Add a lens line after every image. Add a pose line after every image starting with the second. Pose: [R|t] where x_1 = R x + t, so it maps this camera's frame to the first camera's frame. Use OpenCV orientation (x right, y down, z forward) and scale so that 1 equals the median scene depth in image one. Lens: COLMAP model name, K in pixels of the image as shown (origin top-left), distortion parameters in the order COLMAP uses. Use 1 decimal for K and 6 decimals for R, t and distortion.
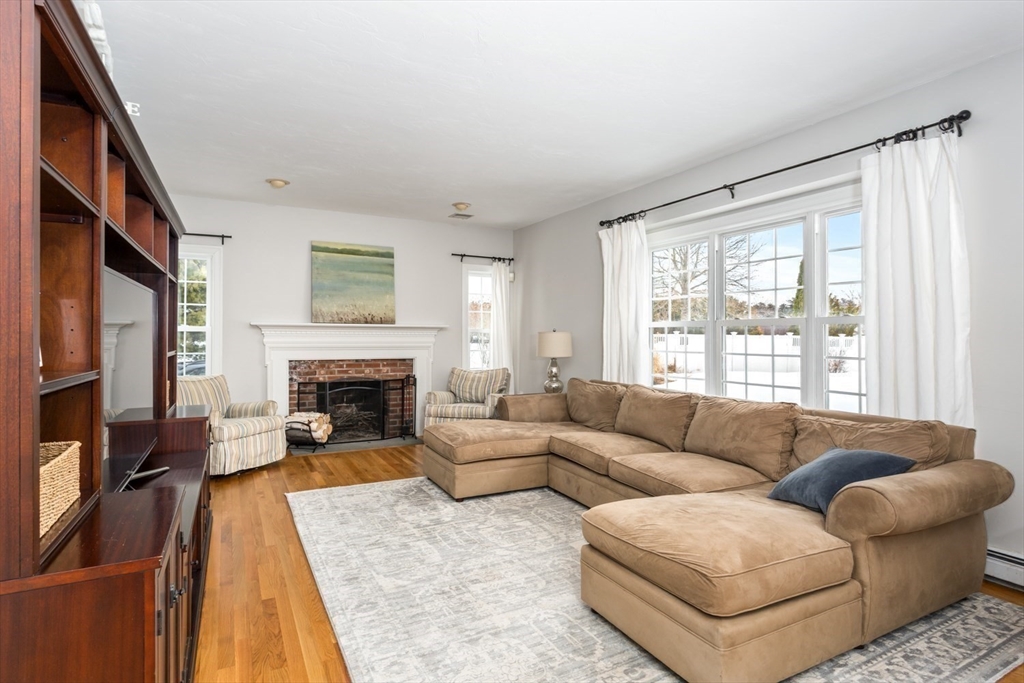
lens RADIAL K [[530.5, 0, 512.0], [0, 530.5, 341.5], [0, 0, 1]] dist [0.000749, 0.000535]
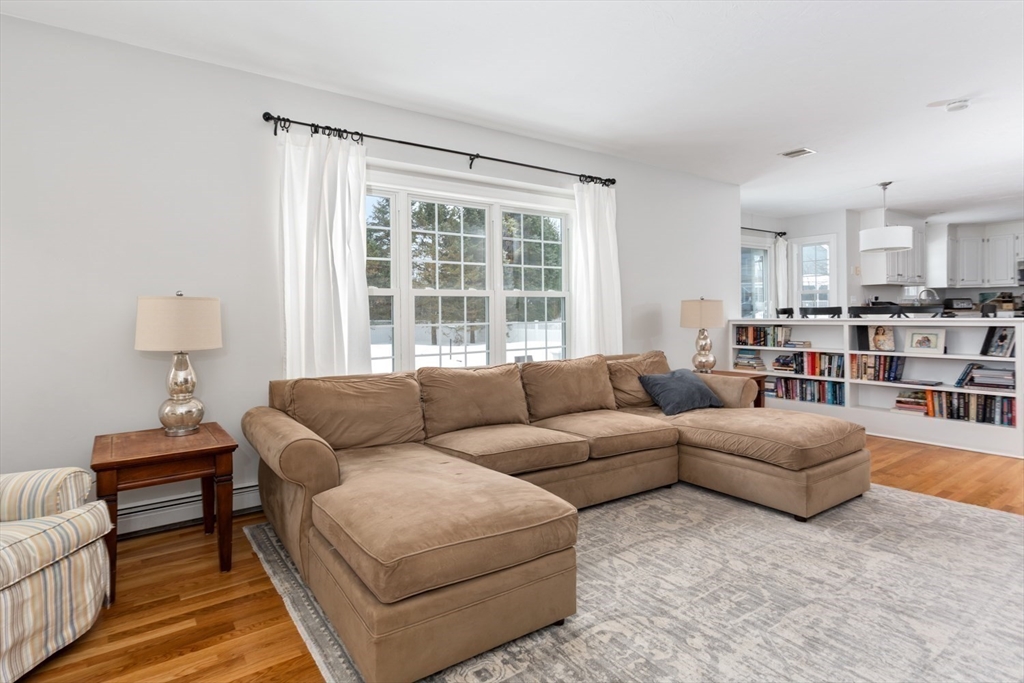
lens RADIAL K [[481.1, 0, 512.0], [0, 481.1, 341.5], [0, 0, 1]] dist [-0.004716, 0.000061]
pose [[-0.077658, -0.070156, 0.994509, -0.370977], [0.019728, 0.997218, 0.071888, -0.006897], [-0.996785, 0.025202, -0.076057, 0.726522]]
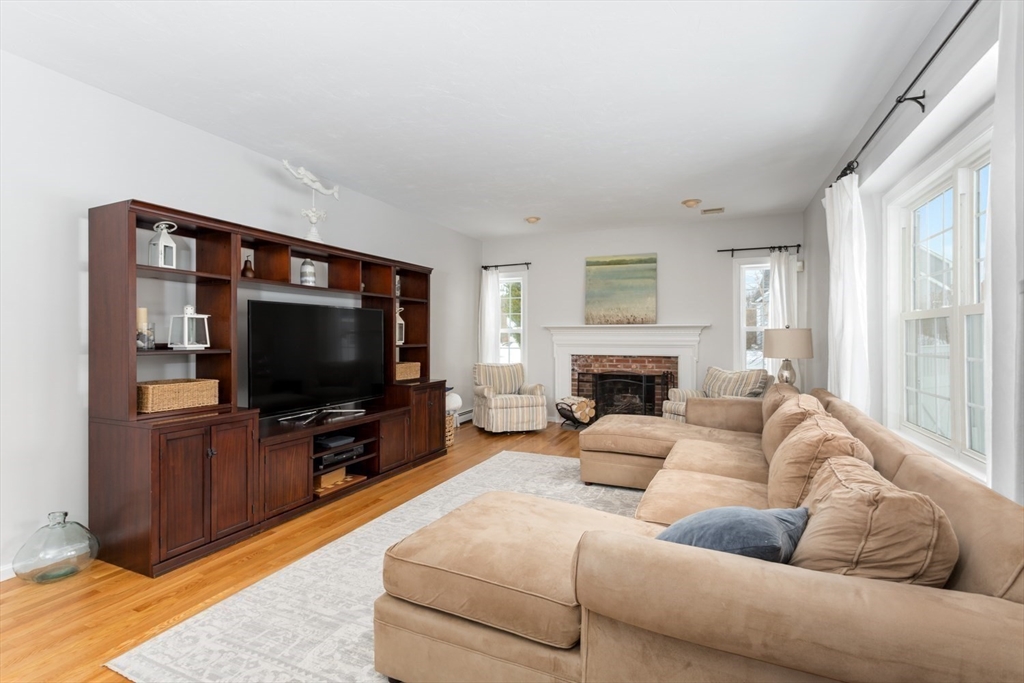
lens RADIAL K [[481.1, 0, 512.0], [0, 481.1, 341.5], [0, 0, 1]] dist [-0.004716, 0.000061]
pose [[0.621563, 0.004165, -0.783353, 0.386787], [-0.005282, 0.999985, 0.001125, 0.003587], [0.783346, 0.003438, 0.621576, 0.173671]]
